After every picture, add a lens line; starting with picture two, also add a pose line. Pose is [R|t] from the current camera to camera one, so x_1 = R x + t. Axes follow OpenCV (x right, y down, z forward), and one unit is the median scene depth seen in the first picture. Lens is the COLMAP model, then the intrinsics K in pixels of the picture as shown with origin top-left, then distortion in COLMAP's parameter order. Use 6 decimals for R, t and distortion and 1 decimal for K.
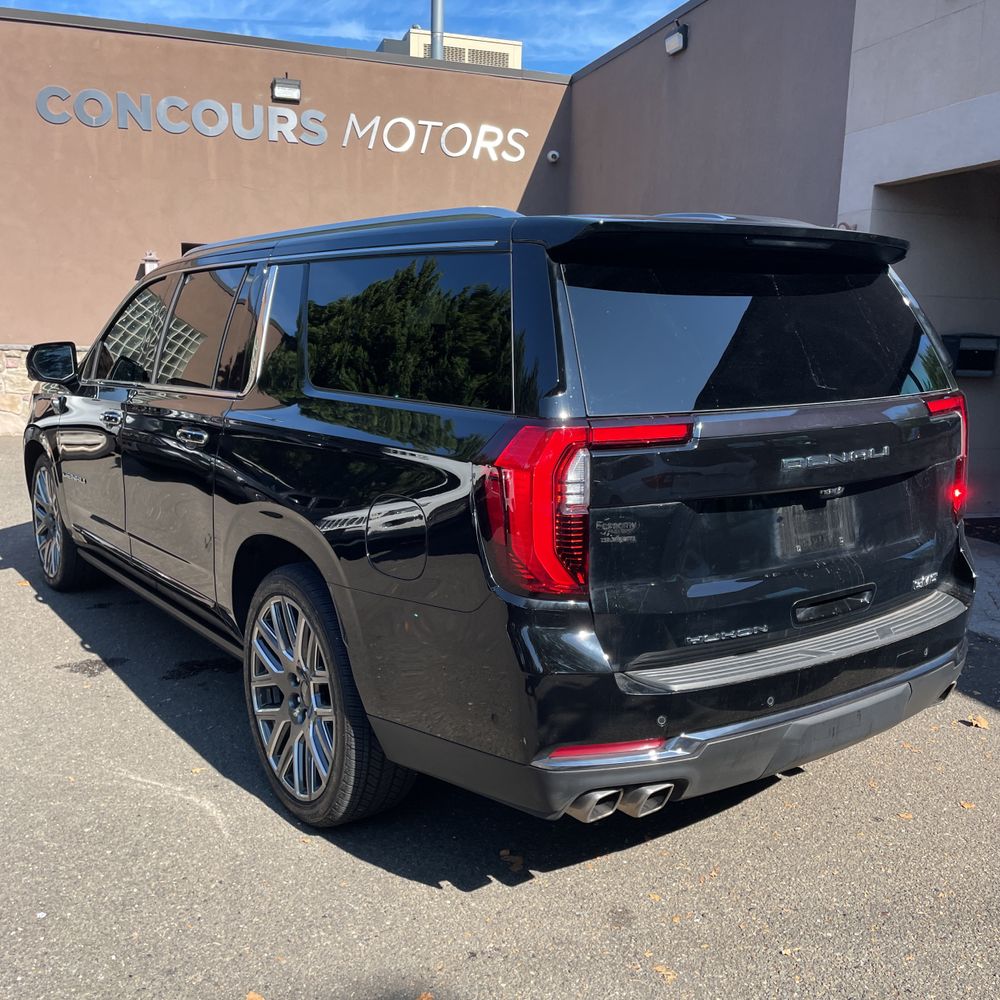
lens RADIAL K [[1043.0, 0, 501.6], [0, 1043.0, 500.2], [0, 0, 1]] dist [0.013249, 0.000000]
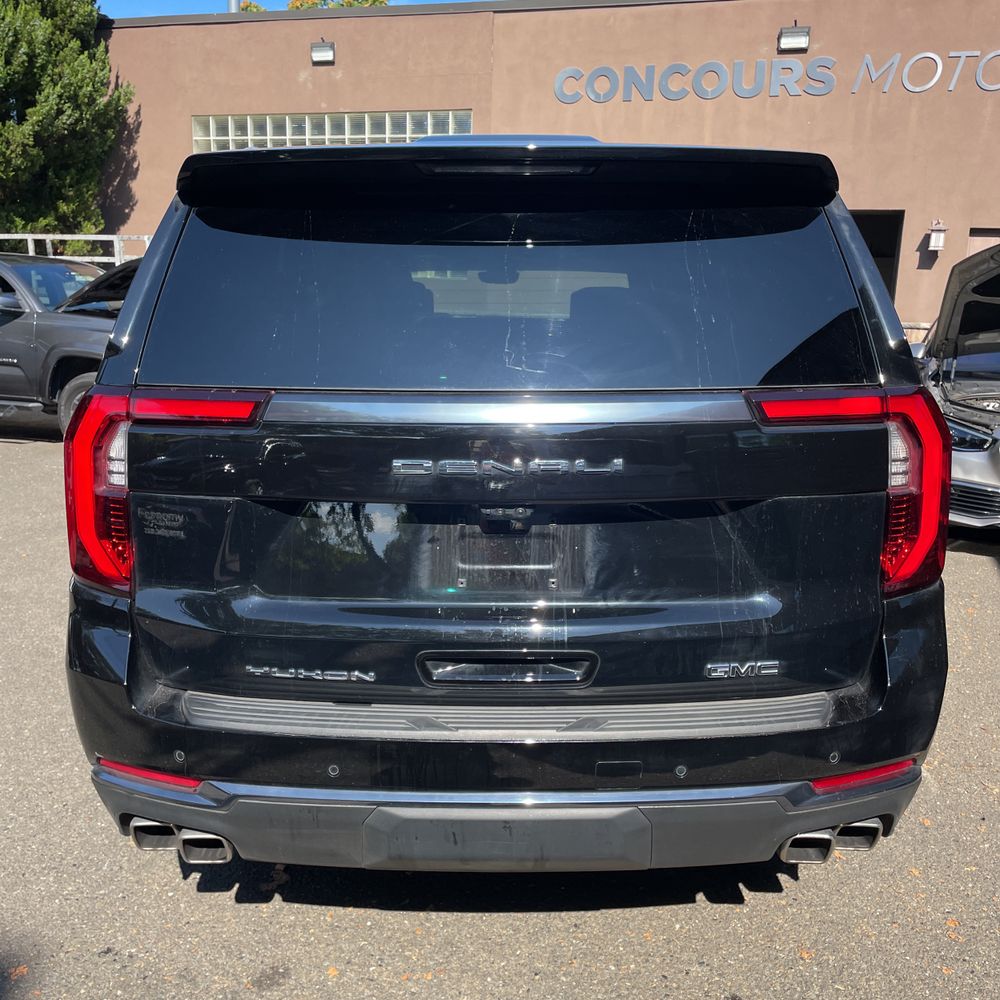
lens RADIAL K [[1043.0, 0, 508.9], [0, 1043.0, 477.9], [0, 0, 1]] dist [0.013249, 0.000000]
pose [[0.802241, 0.105524, -0.587600, 0.705227], [-0.100379, 0.994084, 0.041477, -0.059422], [0.588501, 0.025708, 0.808088, 0.401788]]
